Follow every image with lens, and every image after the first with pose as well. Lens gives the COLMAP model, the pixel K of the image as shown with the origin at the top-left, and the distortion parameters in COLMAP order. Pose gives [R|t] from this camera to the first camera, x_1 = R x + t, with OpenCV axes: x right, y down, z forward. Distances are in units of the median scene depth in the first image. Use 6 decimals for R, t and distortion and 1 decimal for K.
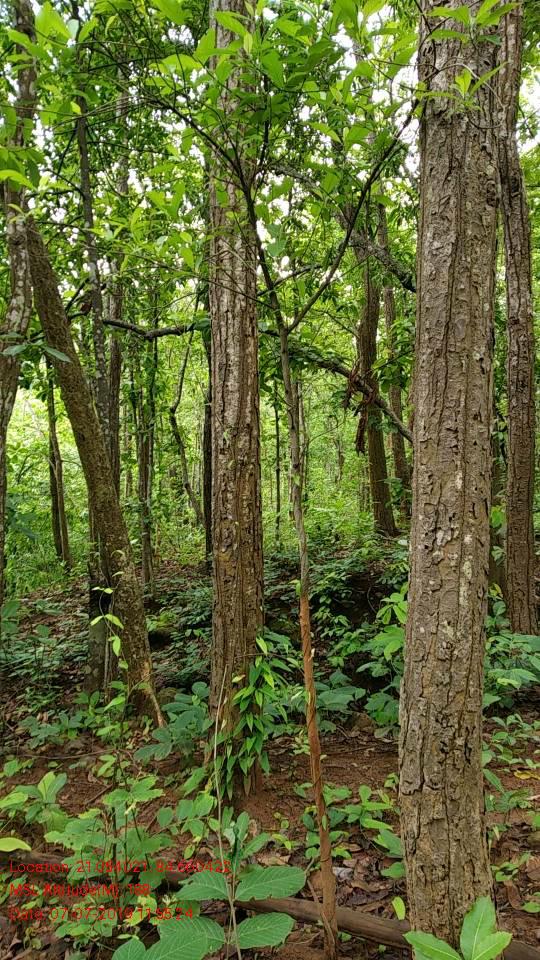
lens RADIAL K [[712.8, 0, 251.0], [0, 712.8, 478.4], [0, 0, 1]] dist [0.036704, -0.051307]
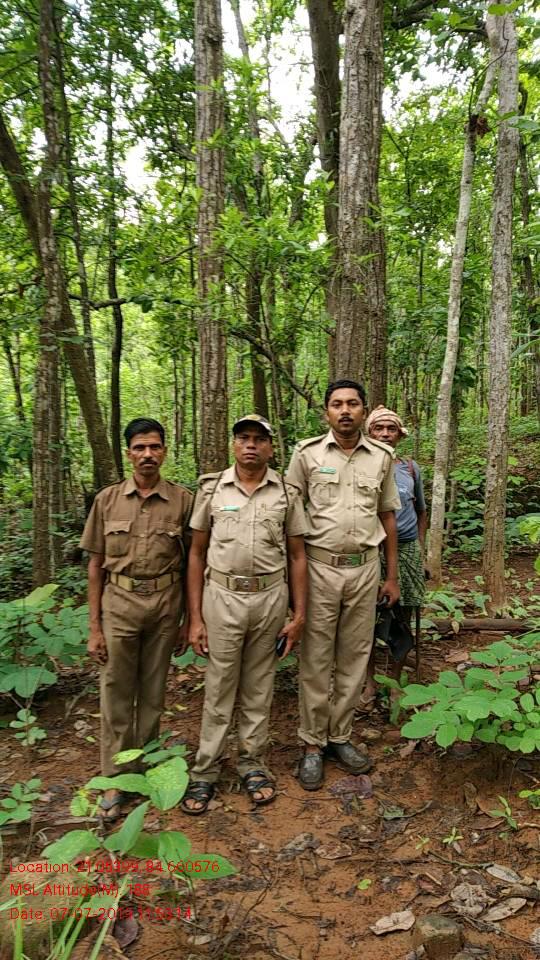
lens RADIAL K [[712.8, 0, 251.0], [0, 712.8, 478.4], [0, 0, 1]] dist [0.036704, -0.051307]
pose [[0.983146, -0.016190, 0.182103, -0.247357], [0.001484, 0.996745, 0.080600, -0.000104], [-0.182815, -0.078971, 0.979971, -0.675026]]
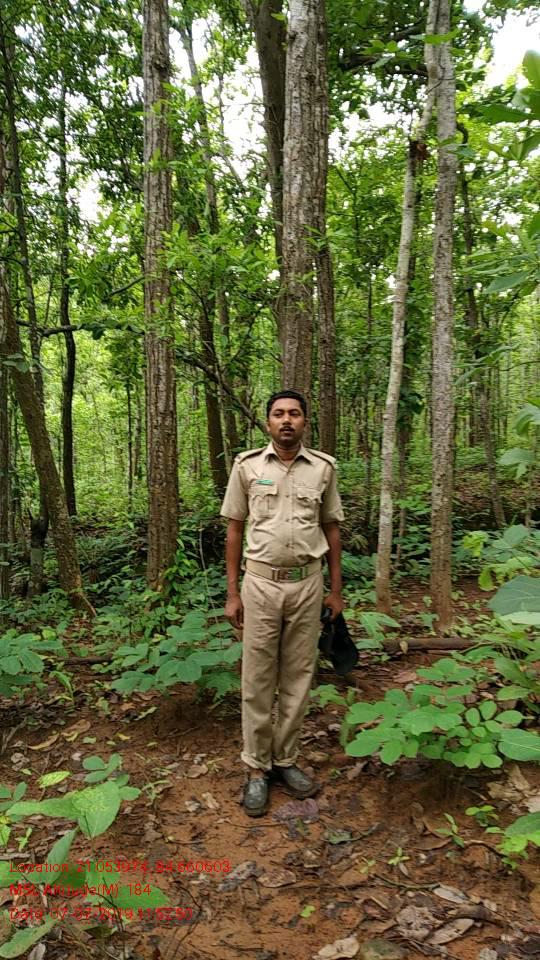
lens RADIAL K [[712.8, 0, 251.0], [0, 712.8, 478.4], [0, 0, 1]] dist [0.036704, -0.051307]
pose [[0.969790, -0.009597, 0.243754, -0.229774], [0.000896, 0.999359, 0.035782, 0.021625], [-0.243942, -0.034482, 0.969177, -0.662231]]
